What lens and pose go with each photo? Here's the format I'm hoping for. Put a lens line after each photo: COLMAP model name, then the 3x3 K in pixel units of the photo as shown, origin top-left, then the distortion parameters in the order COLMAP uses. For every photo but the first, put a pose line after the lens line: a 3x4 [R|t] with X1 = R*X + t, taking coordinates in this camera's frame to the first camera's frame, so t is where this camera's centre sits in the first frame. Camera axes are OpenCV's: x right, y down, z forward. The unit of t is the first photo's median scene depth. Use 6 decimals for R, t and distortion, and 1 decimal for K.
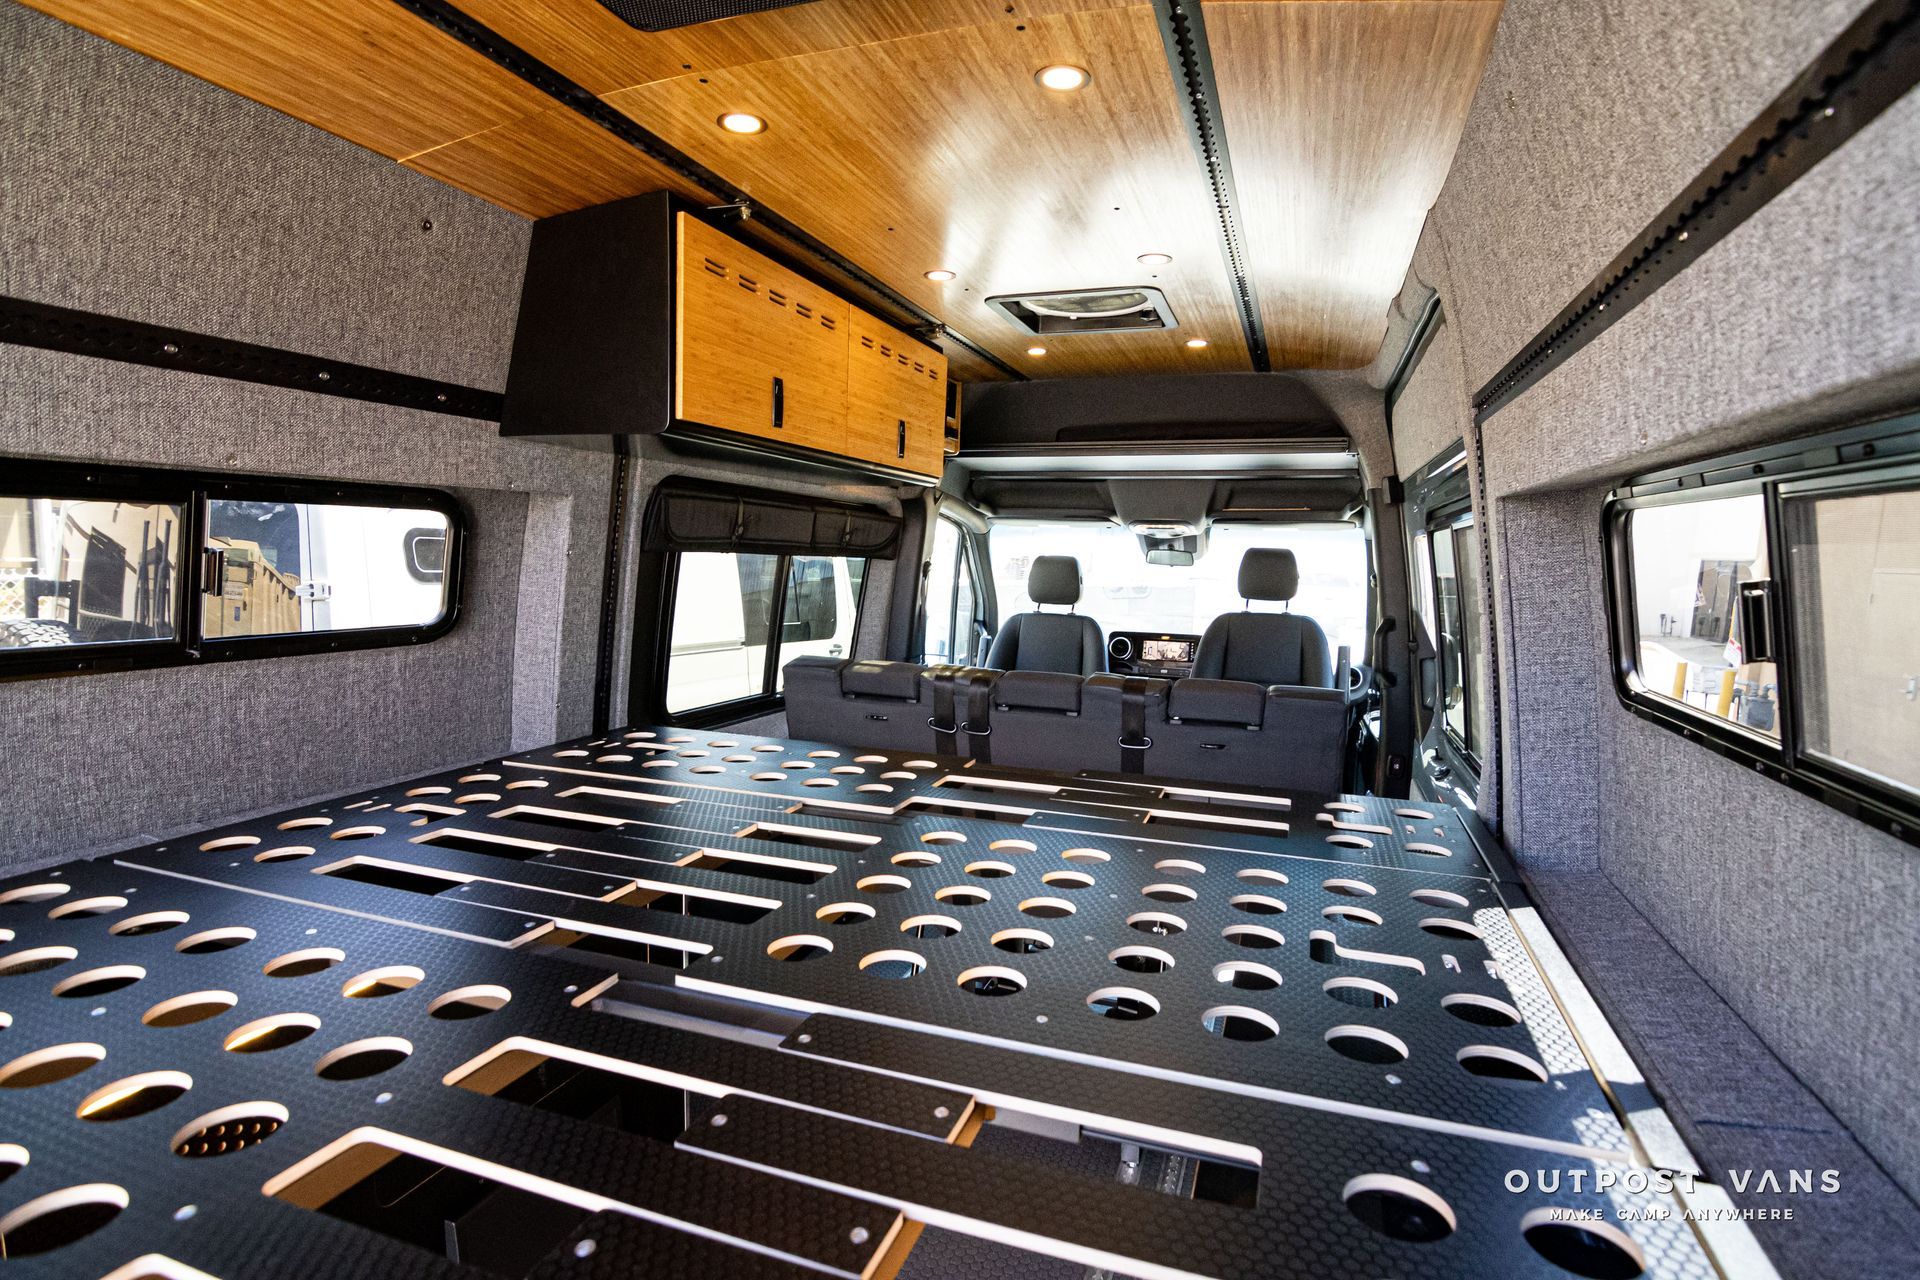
lens RADIAL K [[959.5, 0, 951.6], [0, 959.5, 655.2], [0, 0, 1]] dist [-0.018549, -0.004016]
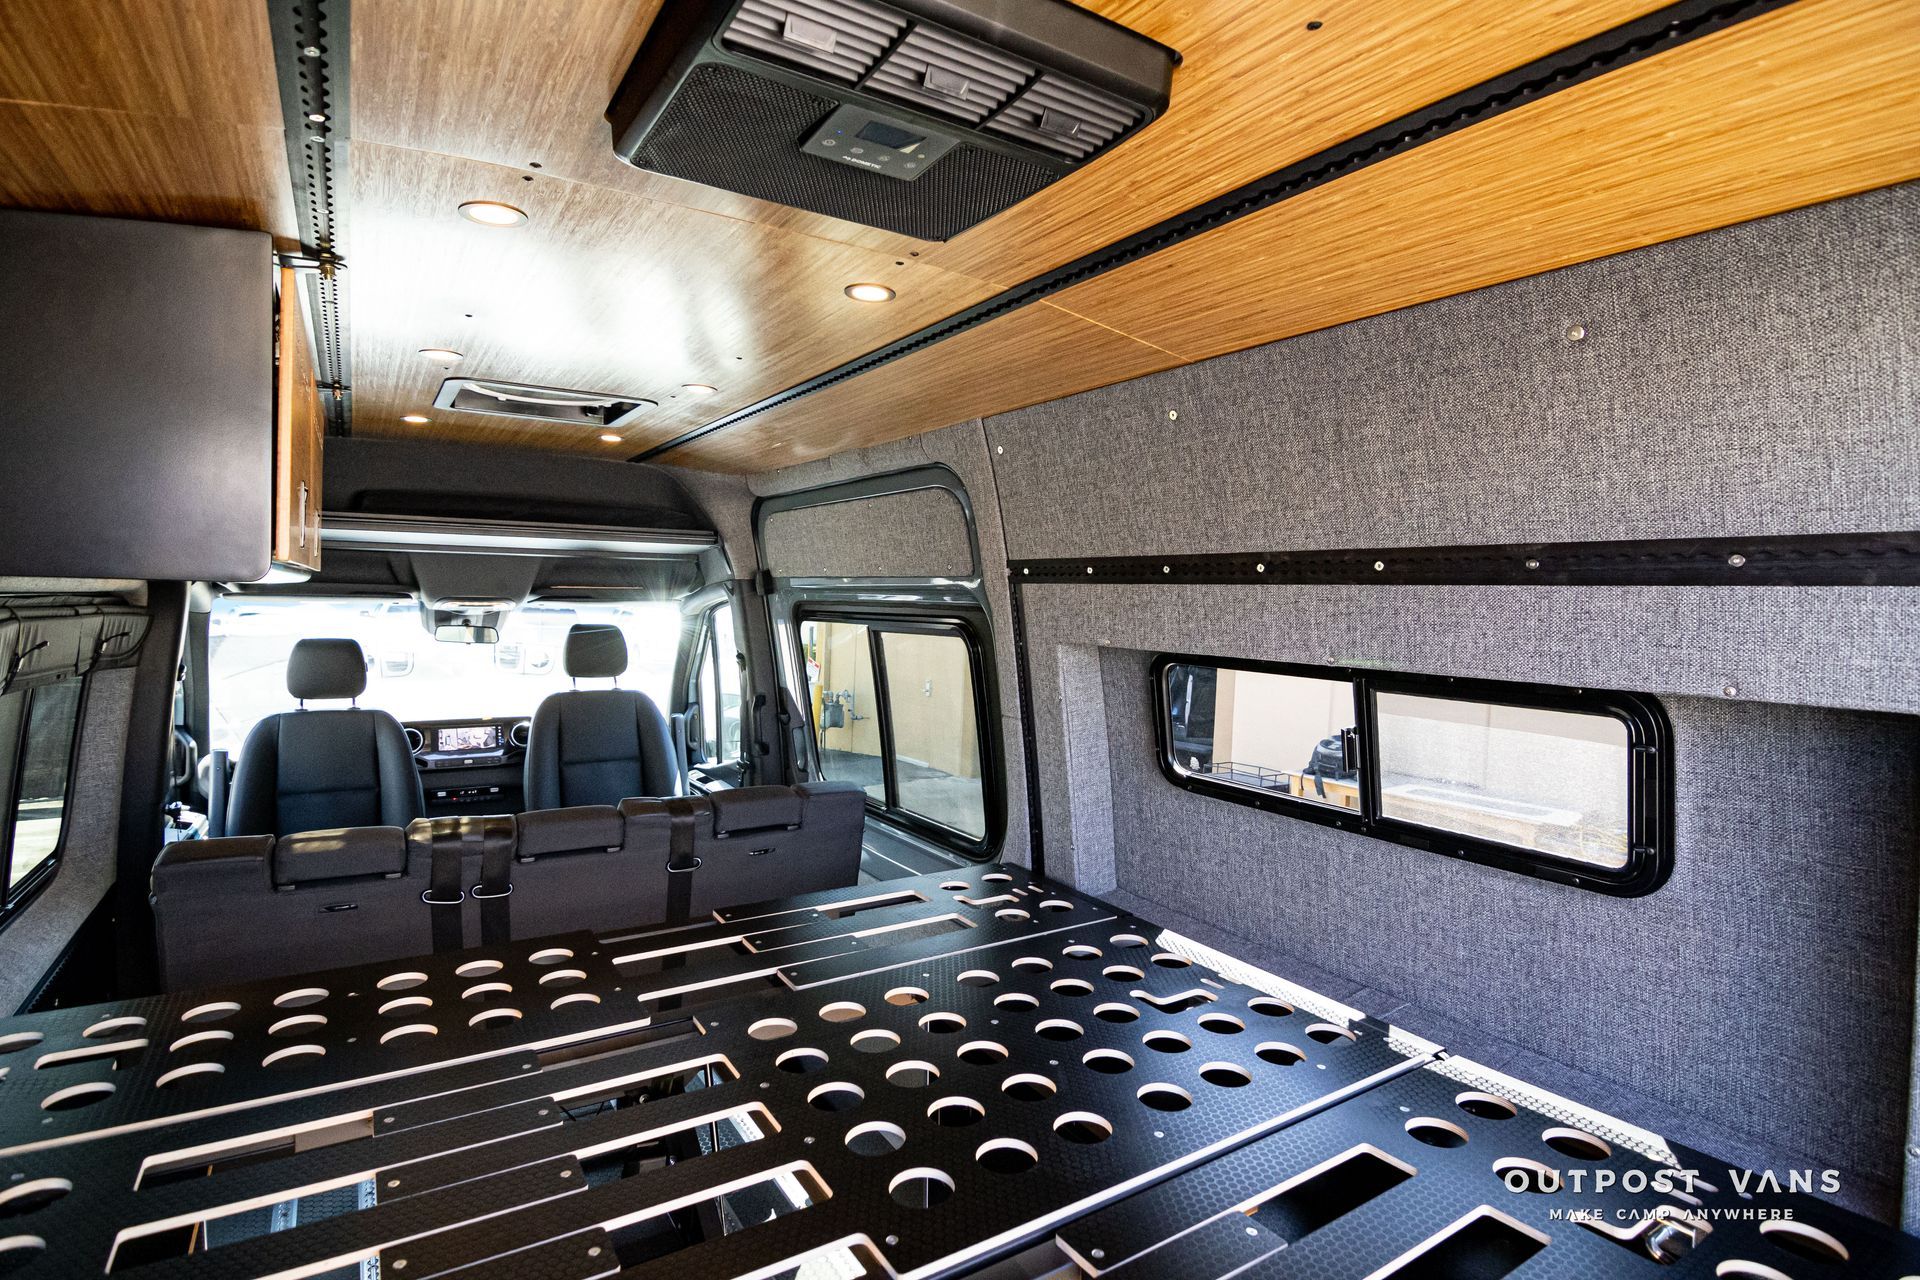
lens RADIAL K [[959.5, 0, 997.8], [0, 959.5, 634.8], [0, 0, 1]] dist [-0.018549, -0.004016]
pose [[0.603735, -0.040186, 0.796172, -0.269572], [0.081908, 0.996570, -0.011810, -0.074389], [-0.792966, 0.072343, 0.604955, 0.100260]]
